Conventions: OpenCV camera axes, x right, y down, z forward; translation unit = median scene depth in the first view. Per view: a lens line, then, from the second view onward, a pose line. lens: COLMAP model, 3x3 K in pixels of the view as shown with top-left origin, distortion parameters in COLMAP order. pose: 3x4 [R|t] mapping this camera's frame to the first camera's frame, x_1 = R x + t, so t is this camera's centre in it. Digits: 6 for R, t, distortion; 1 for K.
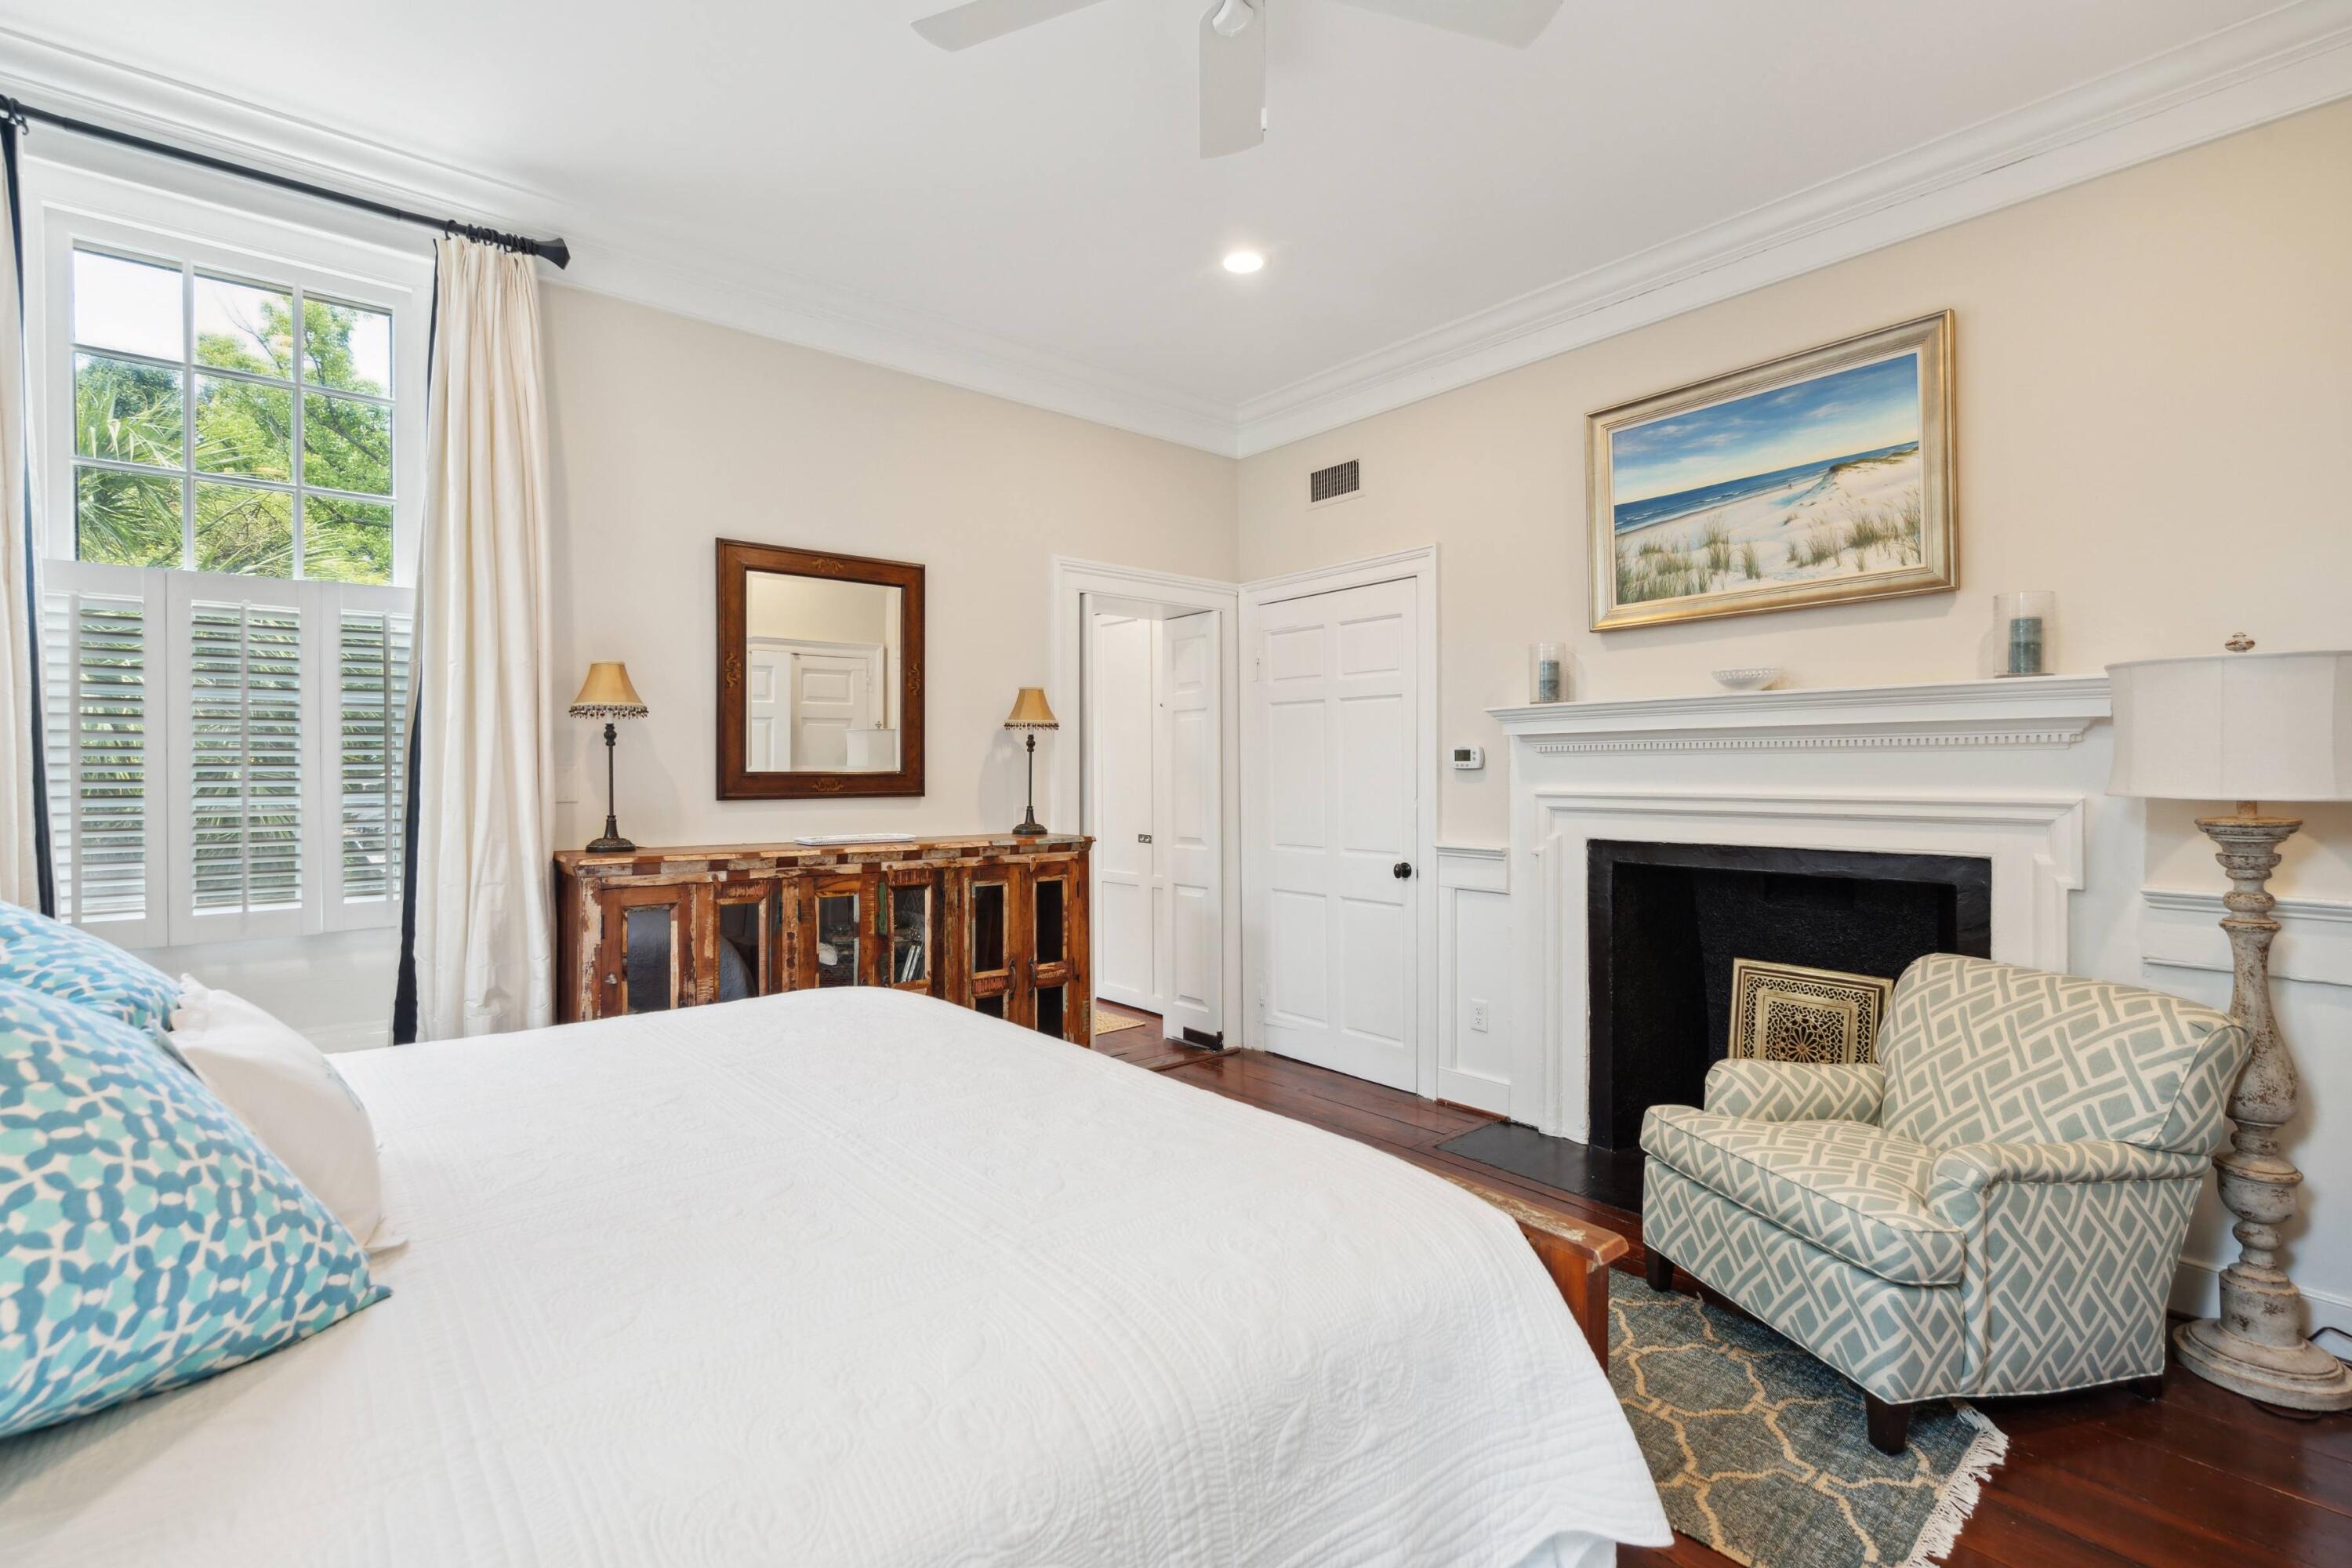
lens RADIAL K [[1018.4, 0, 1168.0], [0, 1018.4, 780.4], [0, 0, 1]] dist [-0.005317, 0.000182]
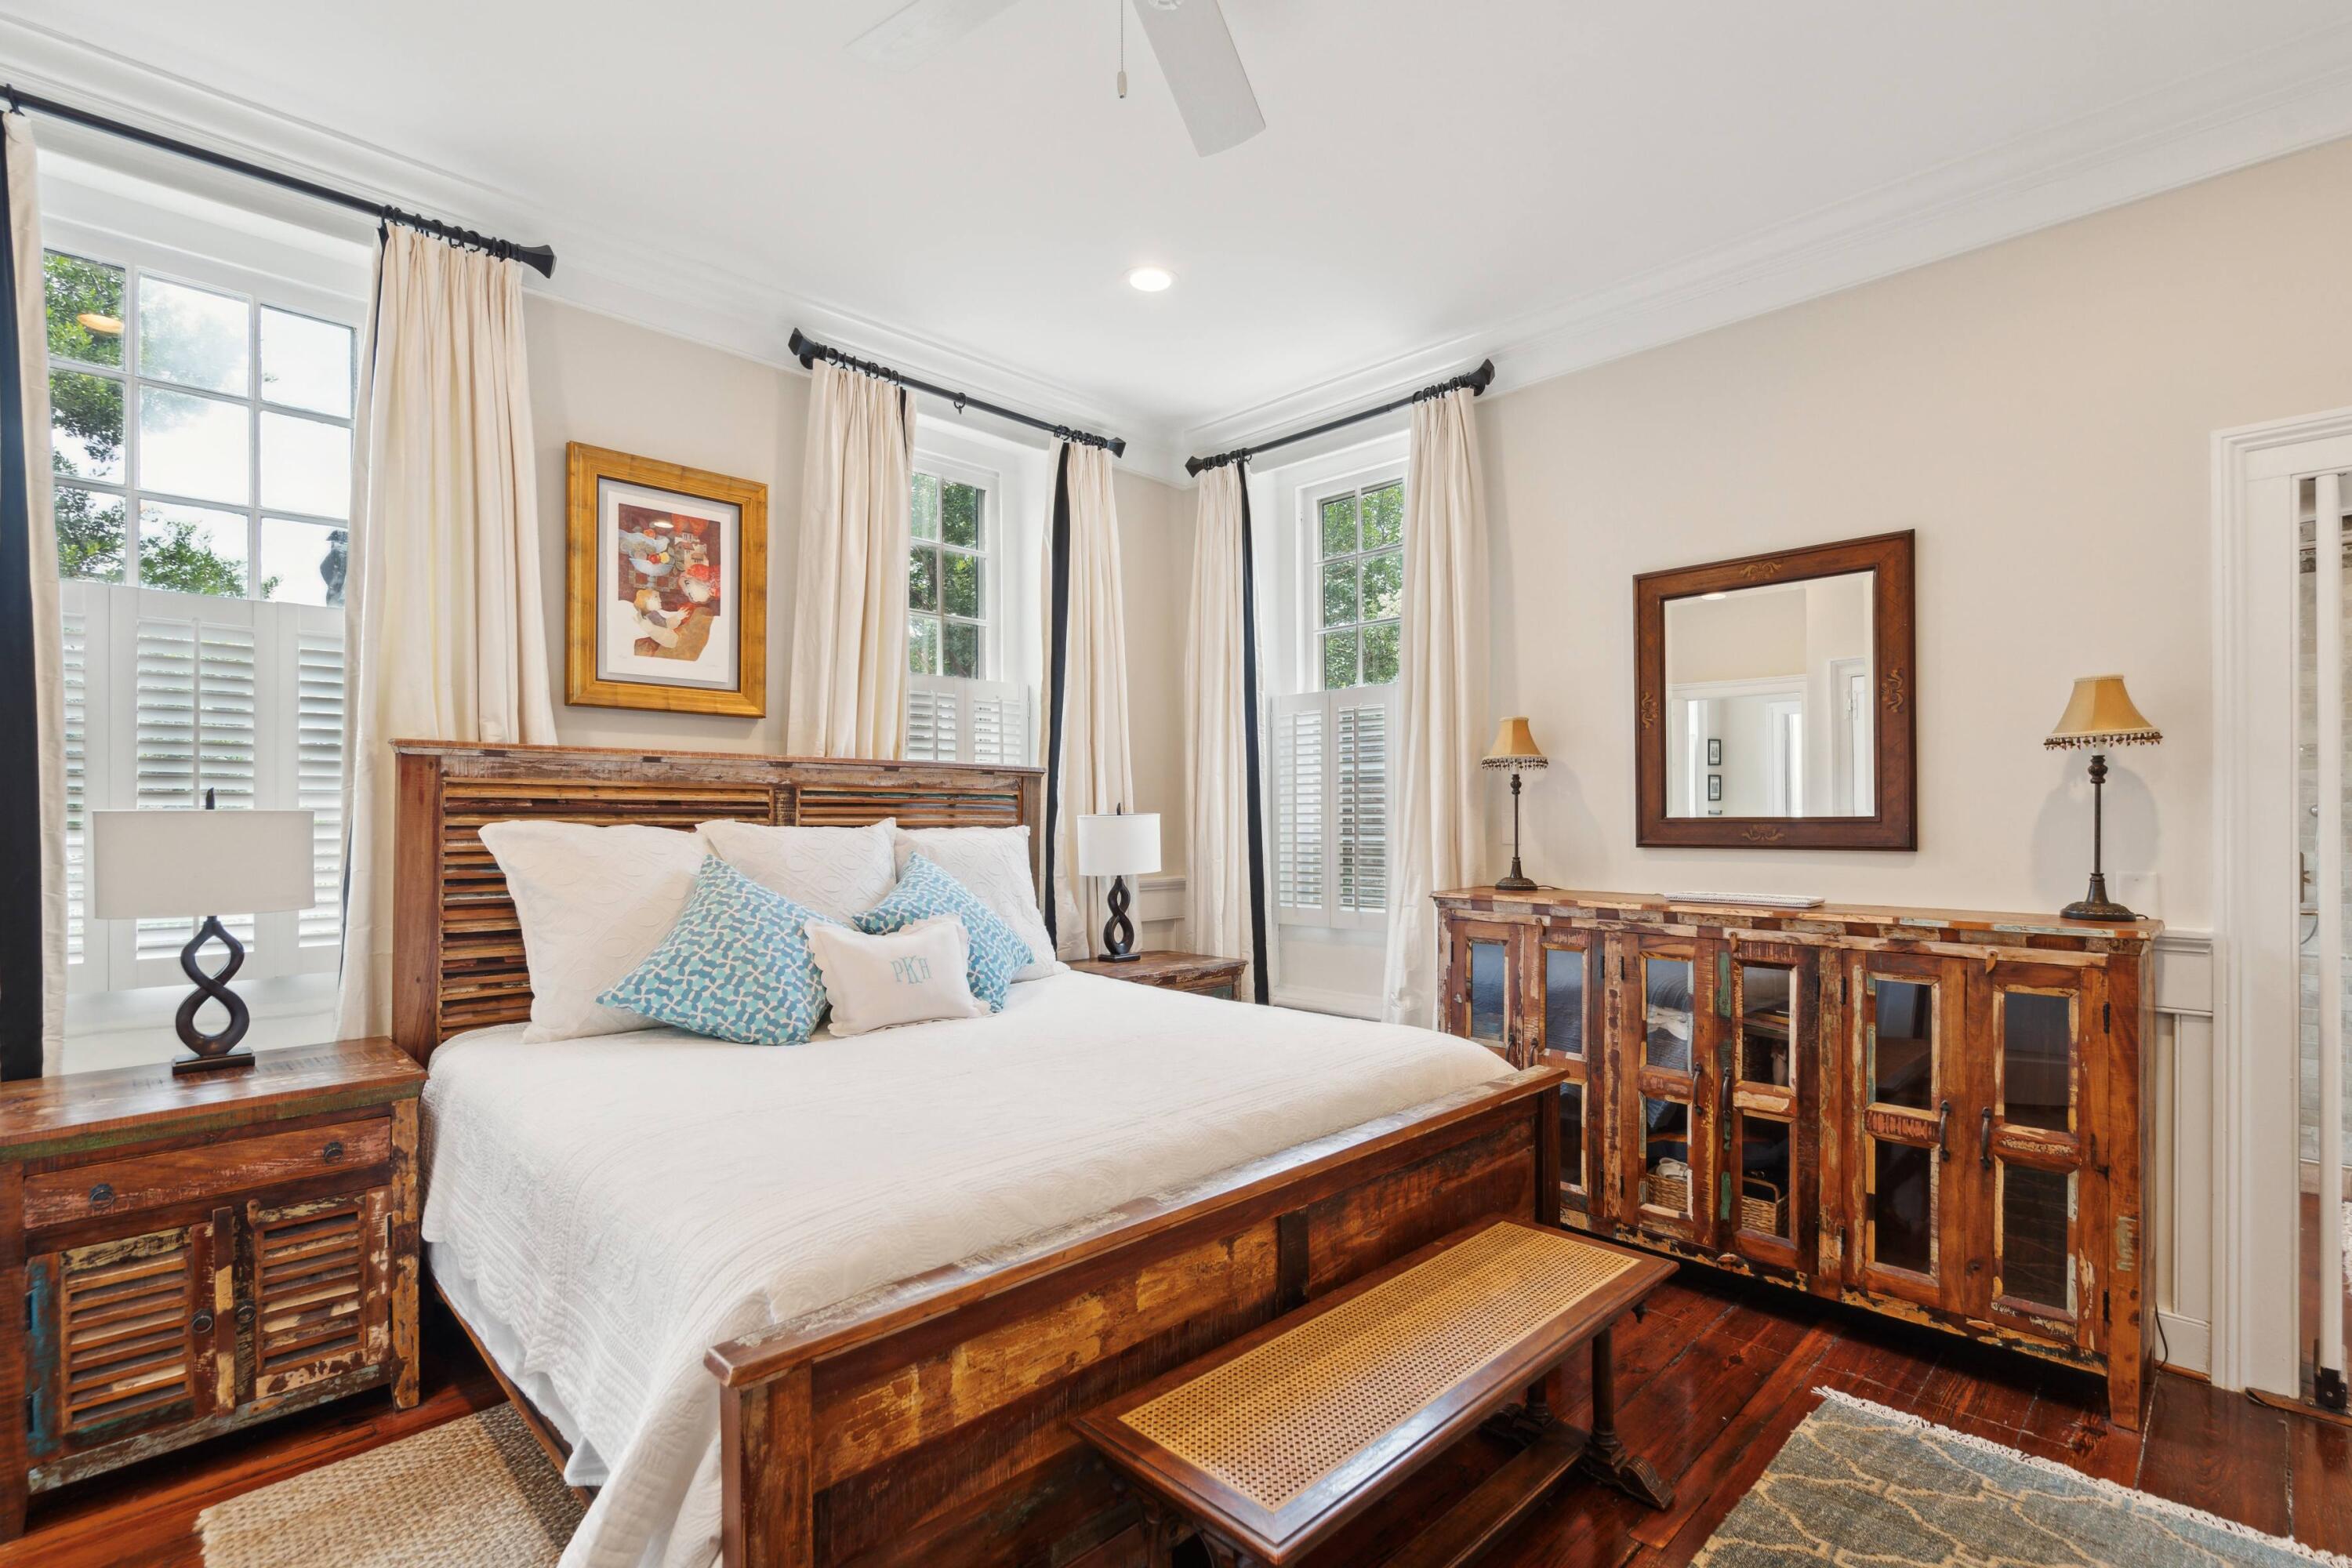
lens RADIAL K [[1081.2, 0, 1127.8], [0, 1081.2, 820.3], [0, 0, 1]] dist [-0.005573, 0.001918]
pose [[0.079878, 0.000879, -0.996804, 0.557320], [-0.006348, 0.999980, 0.000373, -0.003482], [0.996784, 0.006298, 0.079882, 0.458223]]
